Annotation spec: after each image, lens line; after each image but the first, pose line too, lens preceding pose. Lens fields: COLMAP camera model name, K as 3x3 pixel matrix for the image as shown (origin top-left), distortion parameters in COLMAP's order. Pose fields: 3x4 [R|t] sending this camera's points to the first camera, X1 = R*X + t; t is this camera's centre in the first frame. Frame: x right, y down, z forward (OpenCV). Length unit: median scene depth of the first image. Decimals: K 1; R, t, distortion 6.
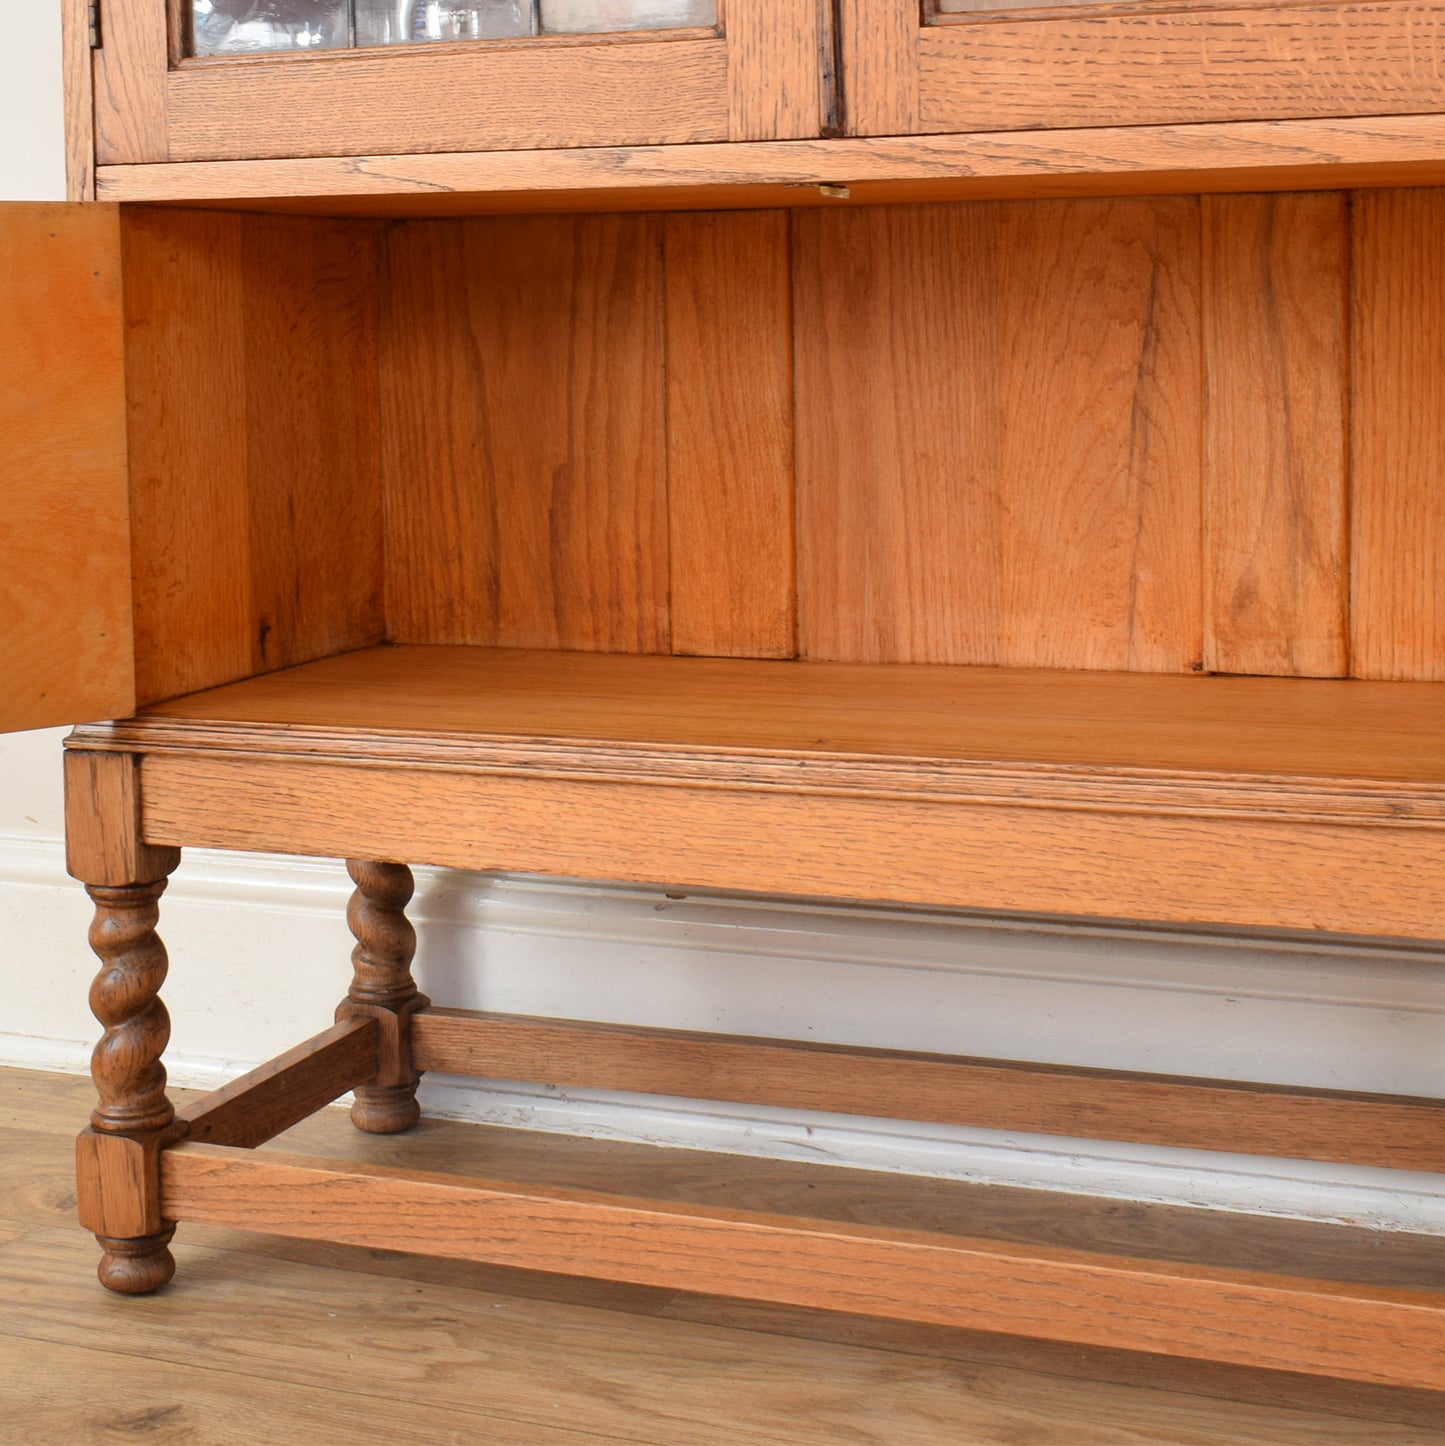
lens RADIAL K [[2487.5, 0, 740.4], [0, 2487.5, 510.3], [0, 0, 1]] dist [-0.009536, 0.000000]
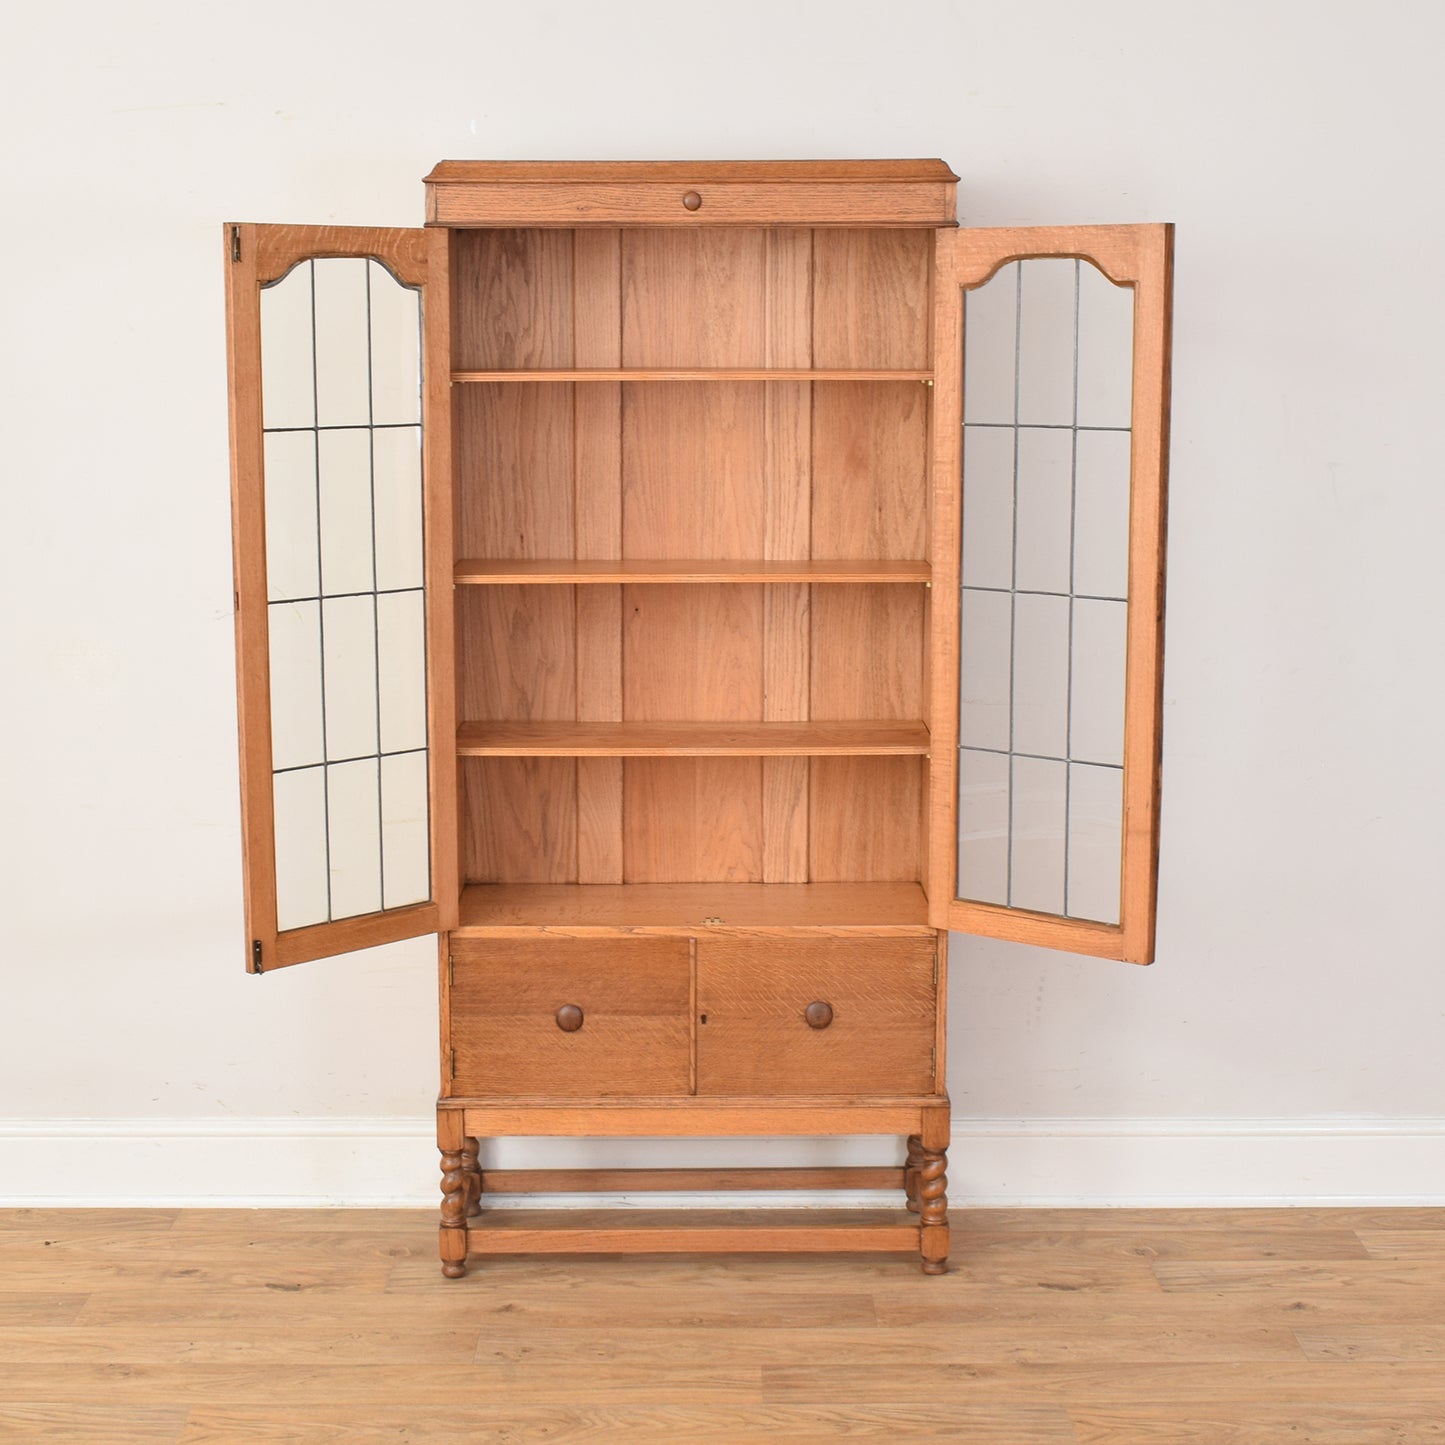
lens RADIAL K [[2332.3, 0, 724.2], [0, 2332.3, 701.3], [0, 0, 1]] dist [-0.036909, 0.000000]
pose [[0.929078, -0.040942, 0.367610, -0.939181], [0.015571, 0.997303, 0.071721, -0.585530], [-0.369555, -0.060910, 0.927210, -1.715553]]
